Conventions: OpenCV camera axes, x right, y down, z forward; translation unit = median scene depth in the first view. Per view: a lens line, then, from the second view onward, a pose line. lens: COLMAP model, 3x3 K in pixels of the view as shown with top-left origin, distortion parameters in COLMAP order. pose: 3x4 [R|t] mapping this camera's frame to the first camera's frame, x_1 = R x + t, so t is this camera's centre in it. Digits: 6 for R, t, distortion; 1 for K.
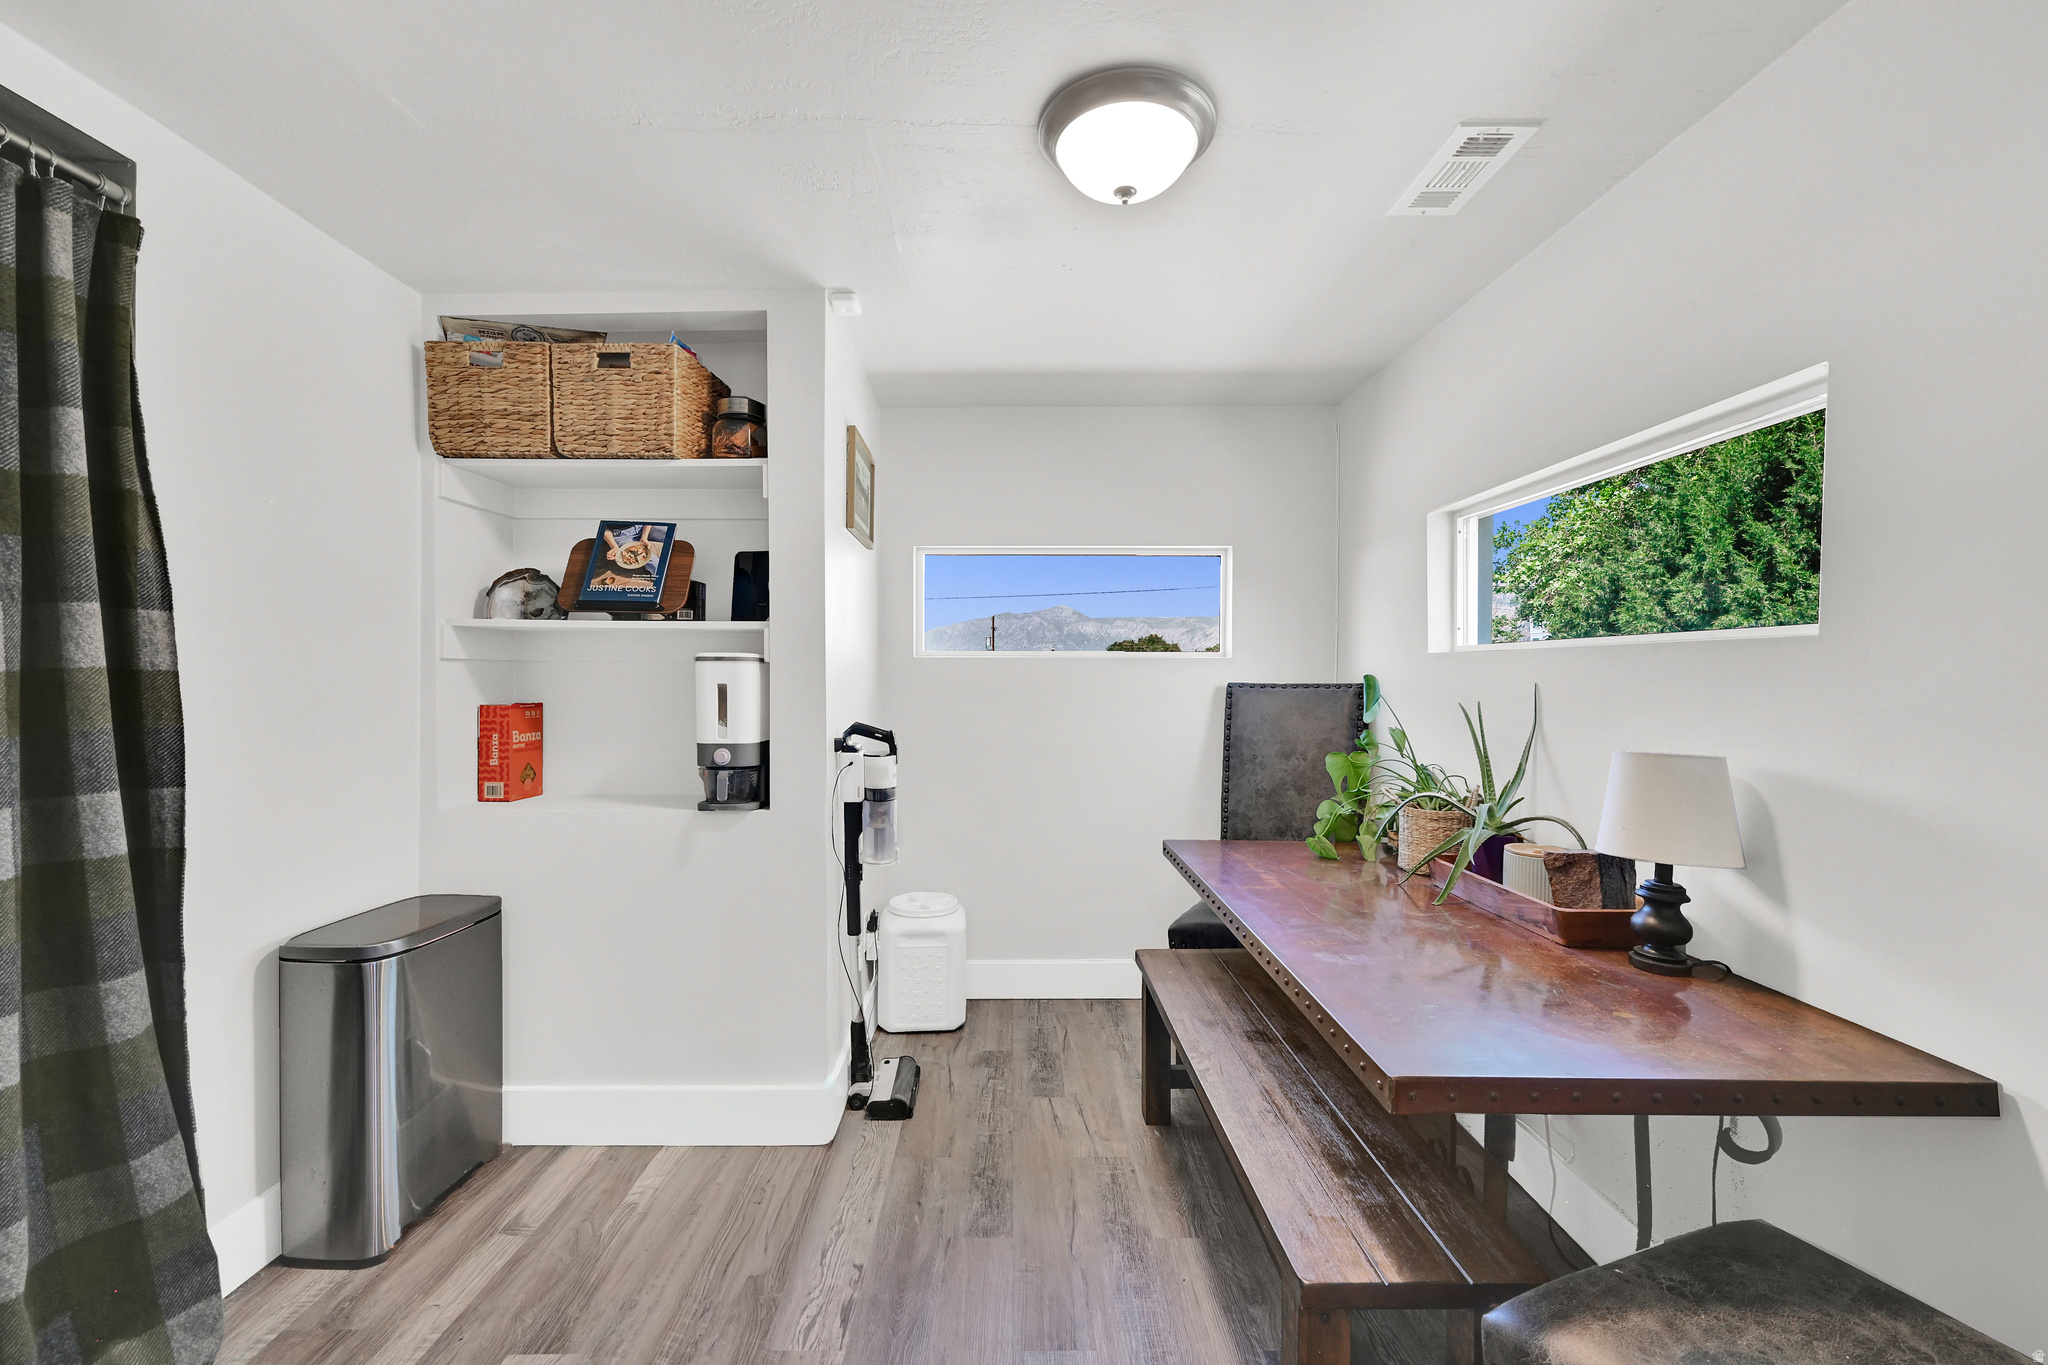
lens RADIAL K [[865.3, 0, 1018.5], [0, 865.3, 679.1], [0, 0, 1]] dist [-0.000213, 0.000011]
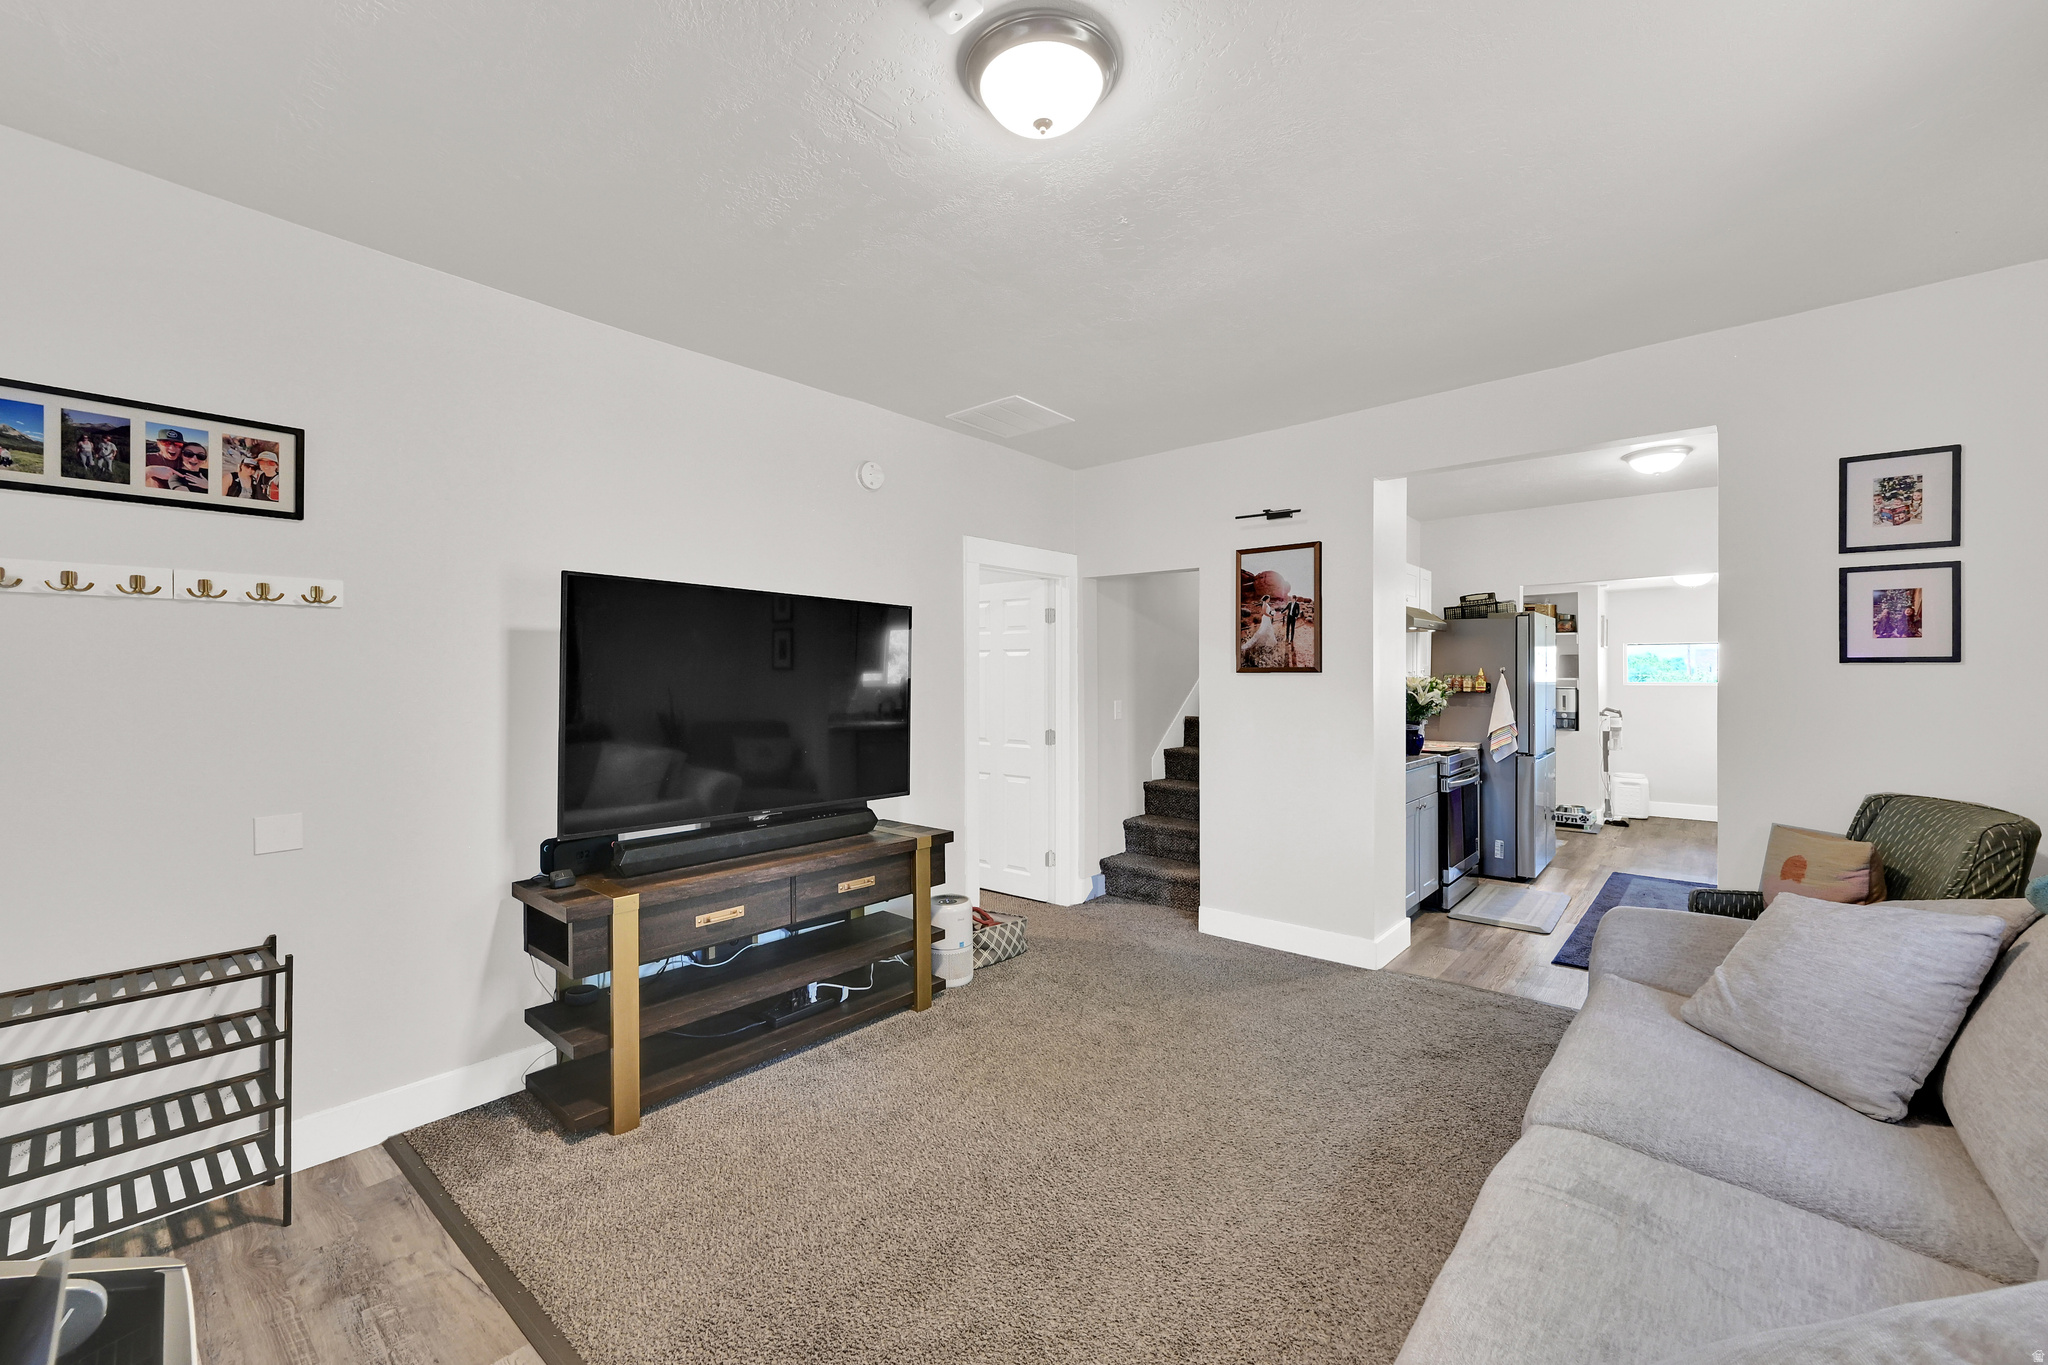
lens RADIAL K [[839.5, 0, 999.5], [0, 839.5, 676.9], [0, 0, 1]] dist [0.000696, 0.000078]
pose [[0.748047, -0.003296, -0.663638, 0.211389], [0.004405, 0.999990, -0.000001, -0.078991], [0.663631, -0.002922, 0.748054, -2.997592]]
